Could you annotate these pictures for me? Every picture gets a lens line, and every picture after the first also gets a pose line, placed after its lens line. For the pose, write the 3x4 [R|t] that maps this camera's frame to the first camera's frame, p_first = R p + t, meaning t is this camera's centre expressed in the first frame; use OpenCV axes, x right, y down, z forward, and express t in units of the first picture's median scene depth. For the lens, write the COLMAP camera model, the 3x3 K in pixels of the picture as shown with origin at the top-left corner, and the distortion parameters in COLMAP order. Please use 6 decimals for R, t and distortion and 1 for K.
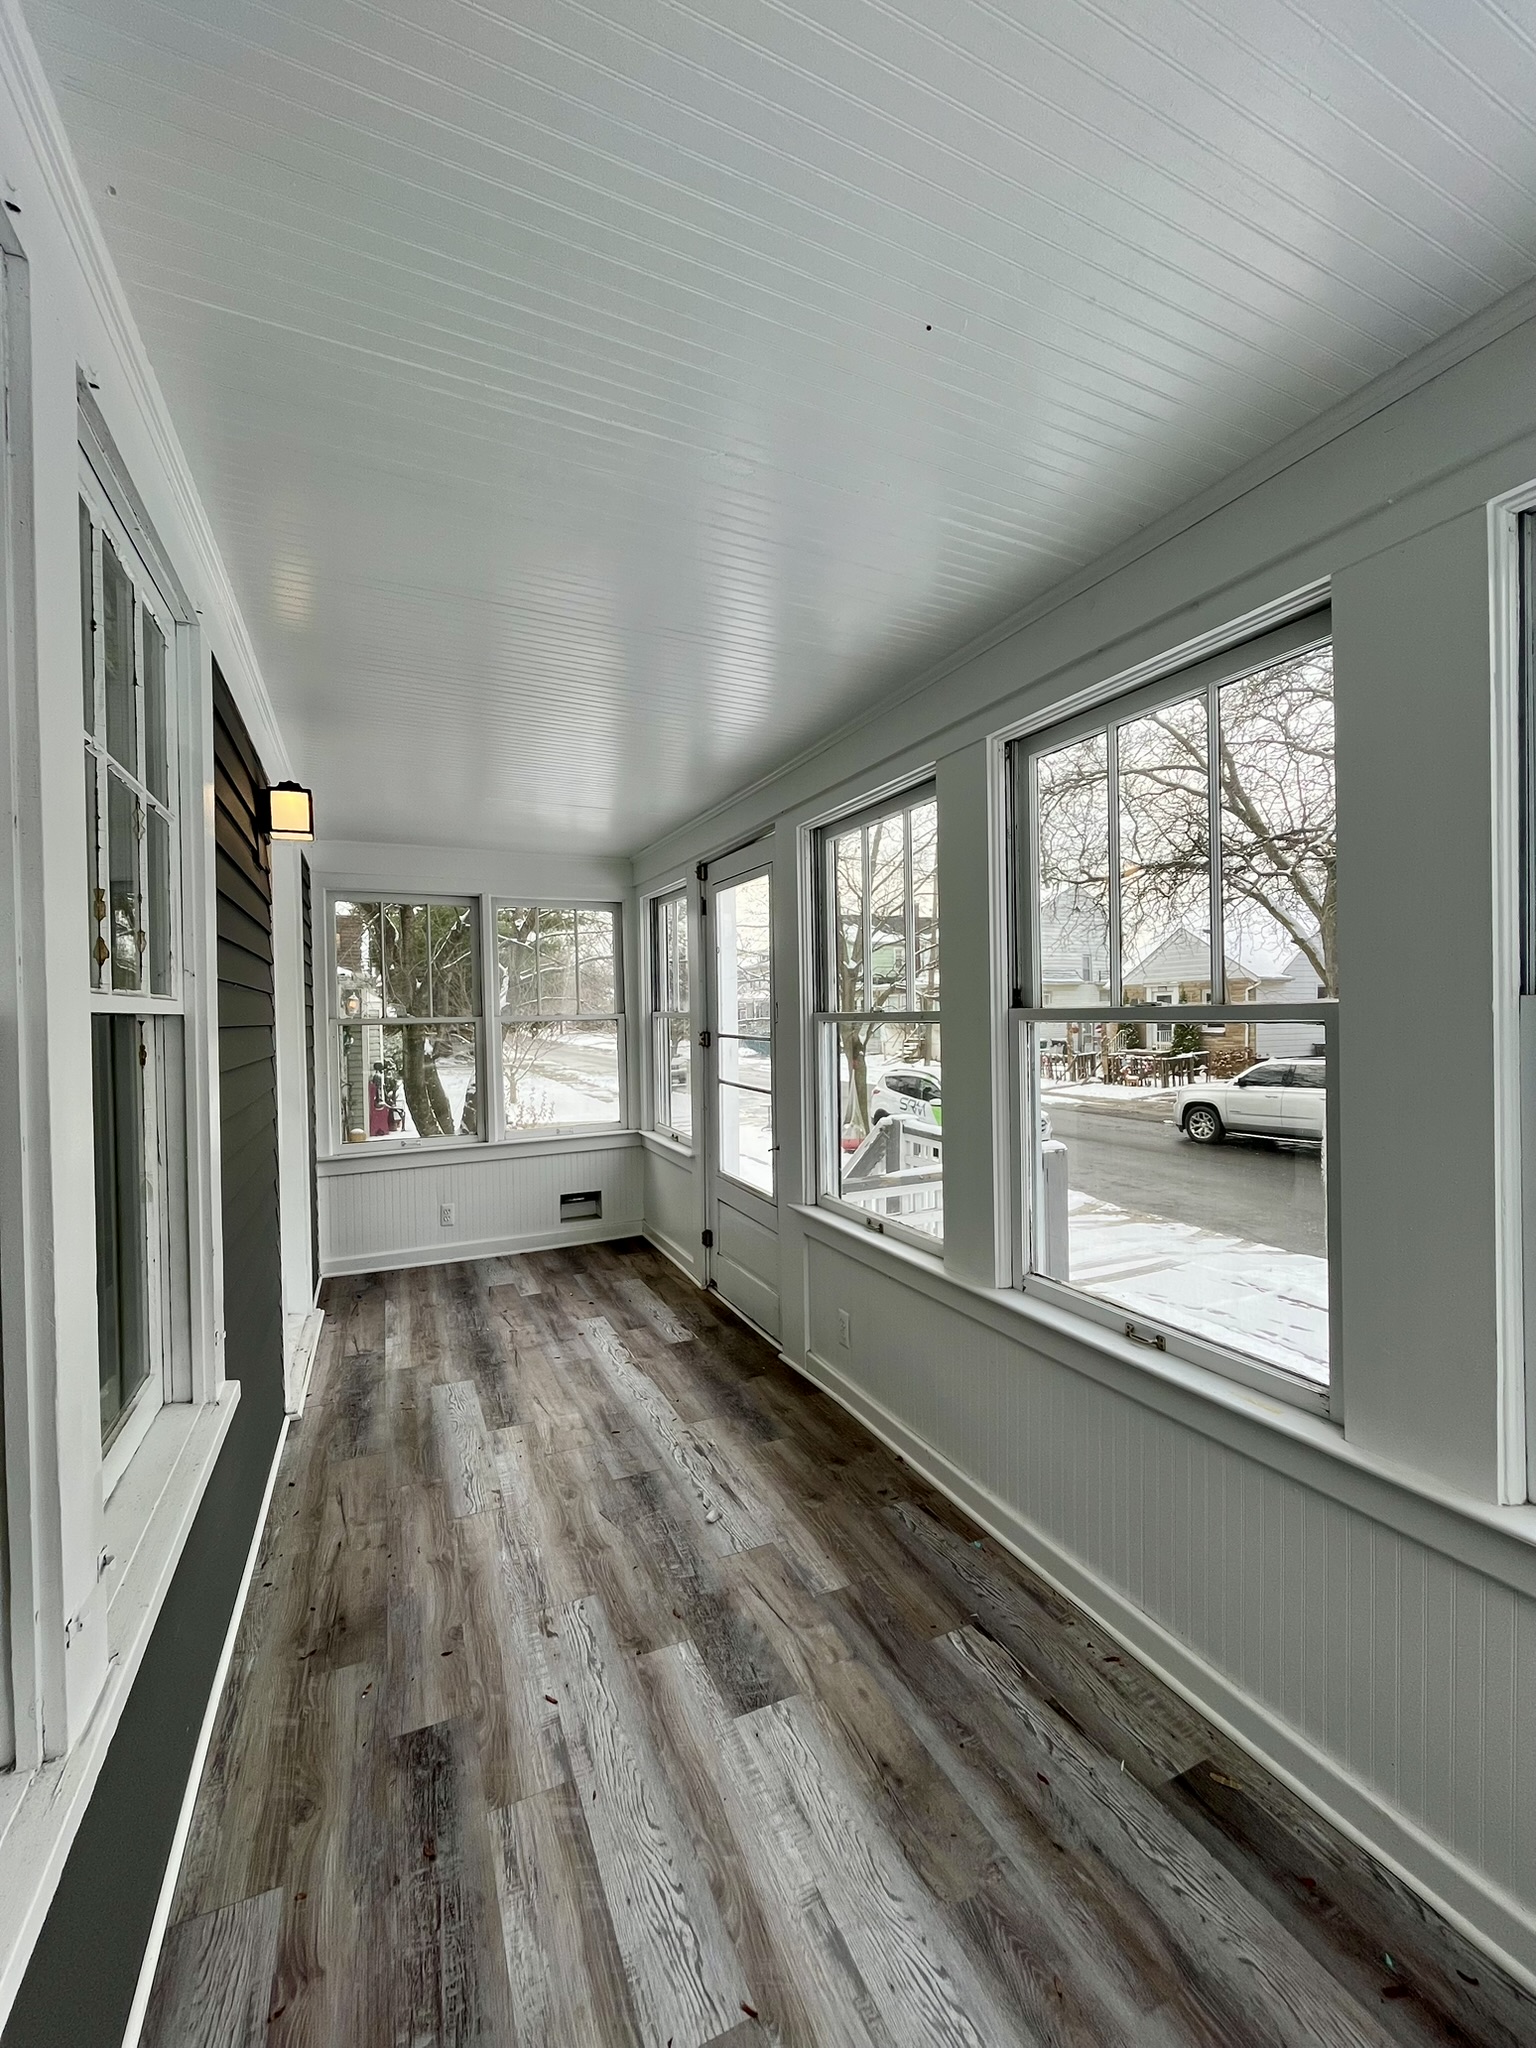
lens RADIAL K [[822.3, 0, 769.1], [0, 822.3, 1020.6], [0, 0, 1]] dist [-0.001119, -0.000131]
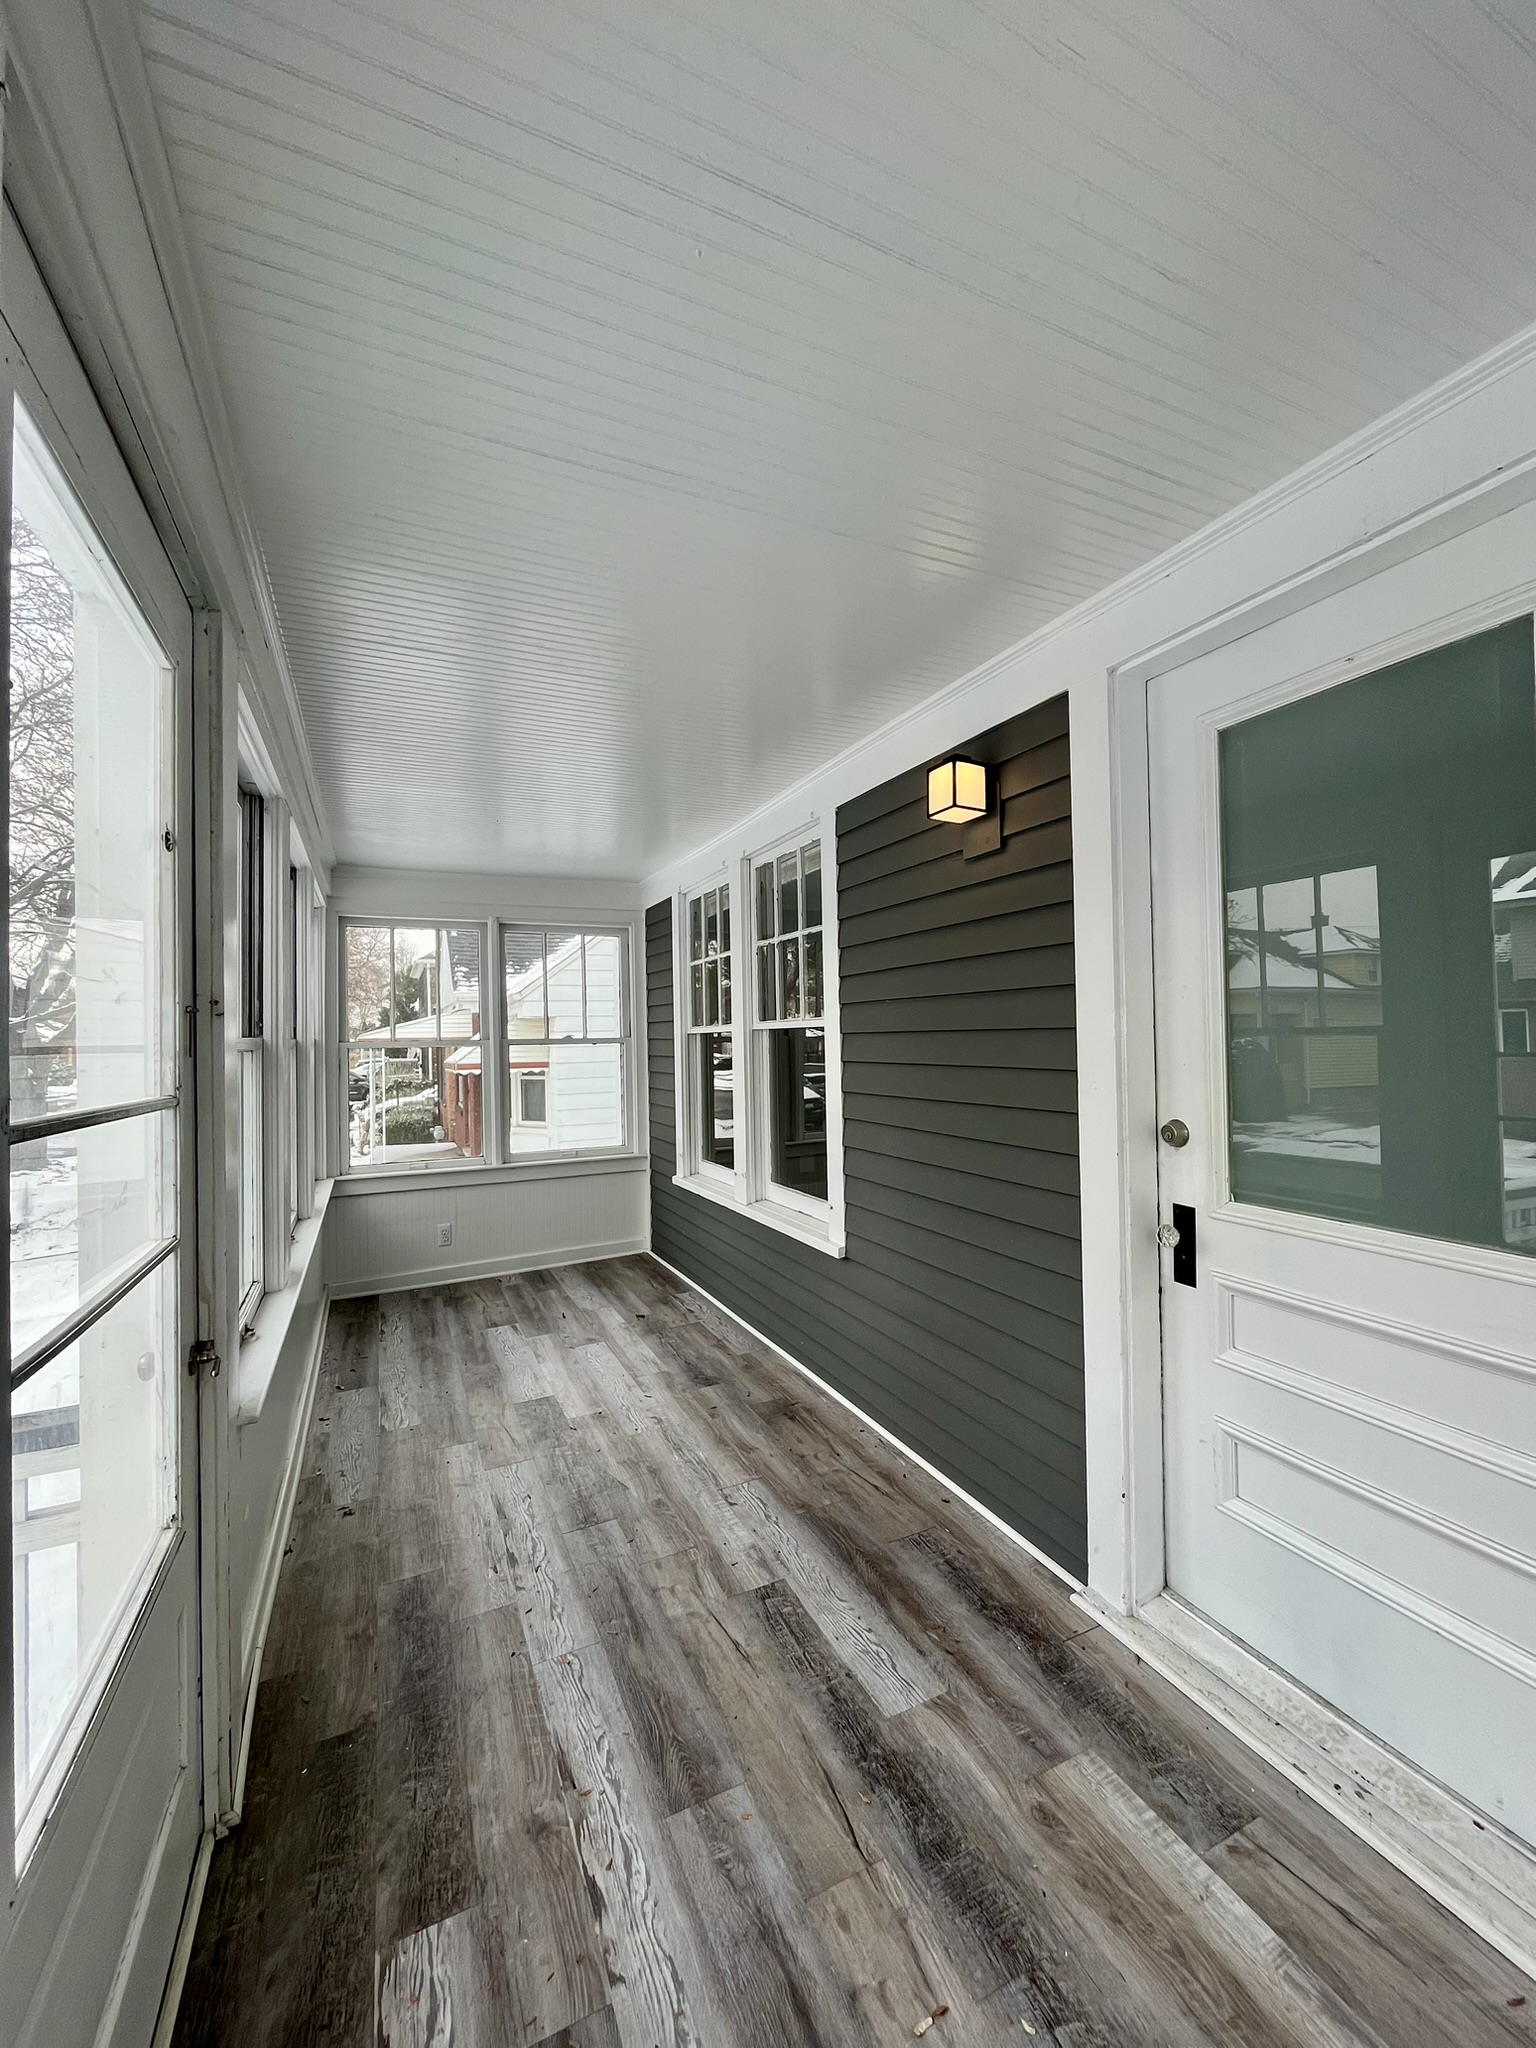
lens RADIAL K [[822.3, 0, 767.4], [0, 822.3, 1021.1], [0, 0, 1]] dist [-0.001119, -0.000131]
pose [[-0.999343, 0.036231, 0.000872, -0.391191], [0.036219, 0.999282, -0.011097, -0.000369], [-0.001273, -0.011058, -0.999938, 1.981643]]
